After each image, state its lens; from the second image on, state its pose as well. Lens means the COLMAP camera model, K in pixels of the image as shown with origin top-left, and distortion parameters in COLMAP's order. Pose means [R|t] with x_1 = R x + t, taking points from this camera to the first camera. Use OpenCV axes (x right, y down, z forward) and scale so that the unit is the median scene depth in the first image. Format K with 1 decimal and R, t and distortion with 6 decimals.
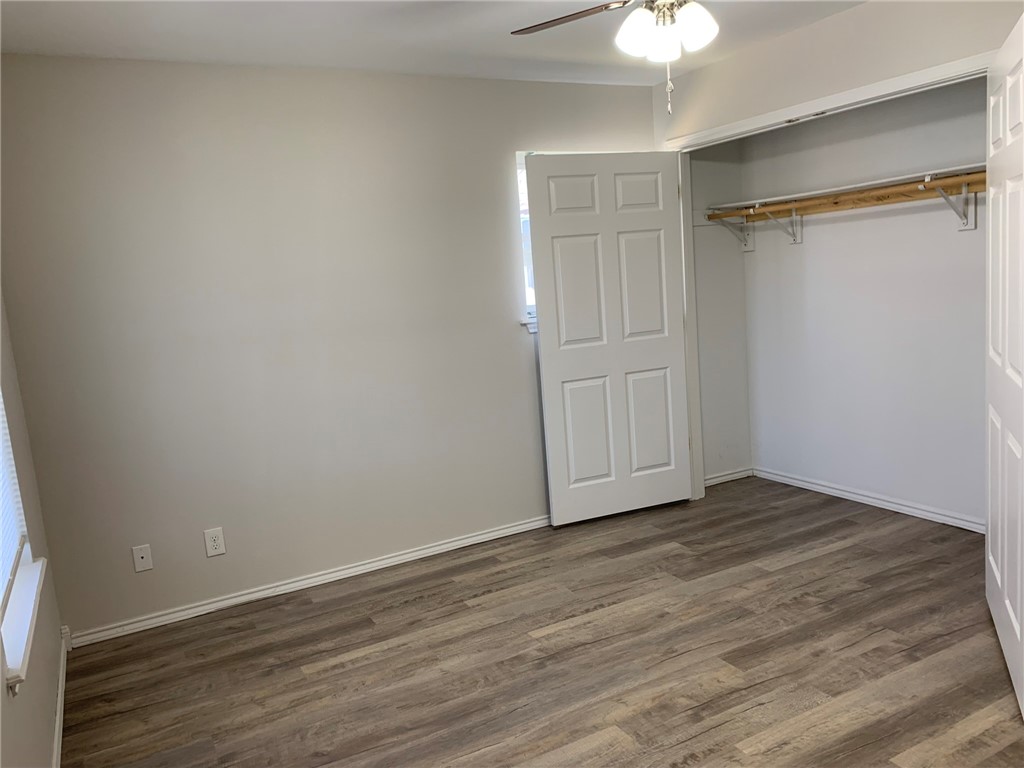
lens RADIAL K [[784.5, 0, 515.9], [0, 784.5, 383.0], [0, 0, 1]] dist [0.042759, -0.040251]
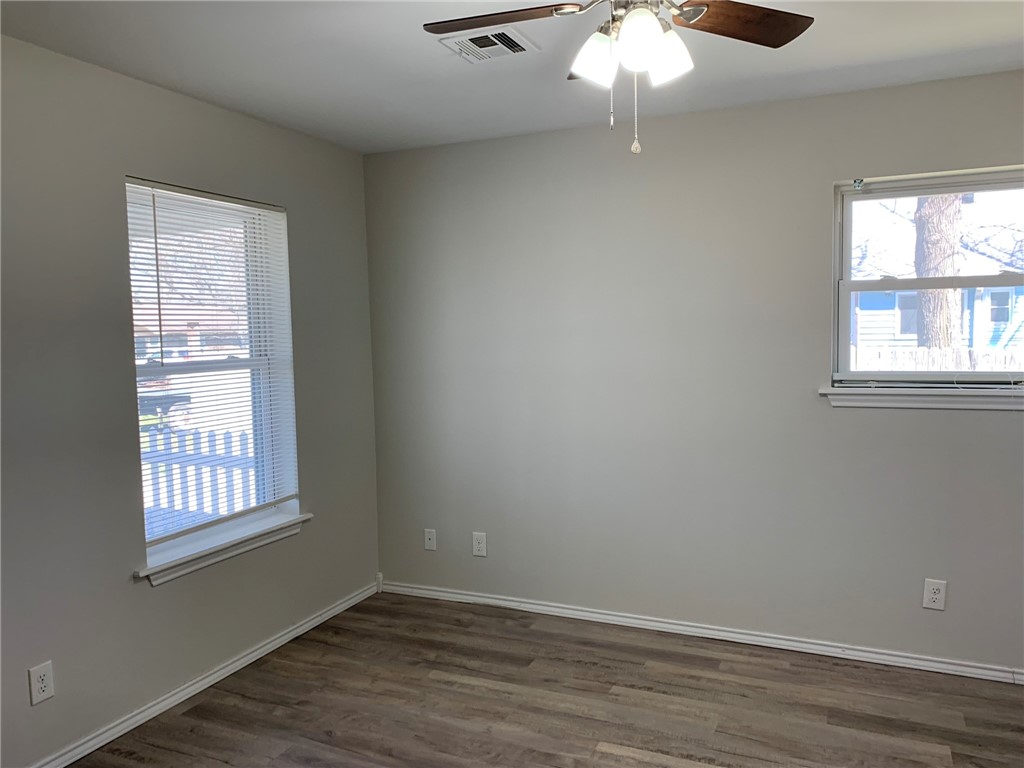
lens RADIAL K [[784.5, 0, 513.0], [0, 784.5, 382.2], [0, 0, 1]] dist [0.042759, -0.040251]
pose [[0.623757, 0.122149, -0.772015, 0.510580], [-0.153397, 0.987636, 0.032327, -0.076465], [0.766418, 0.098260, 0.634782, 0.296799]]
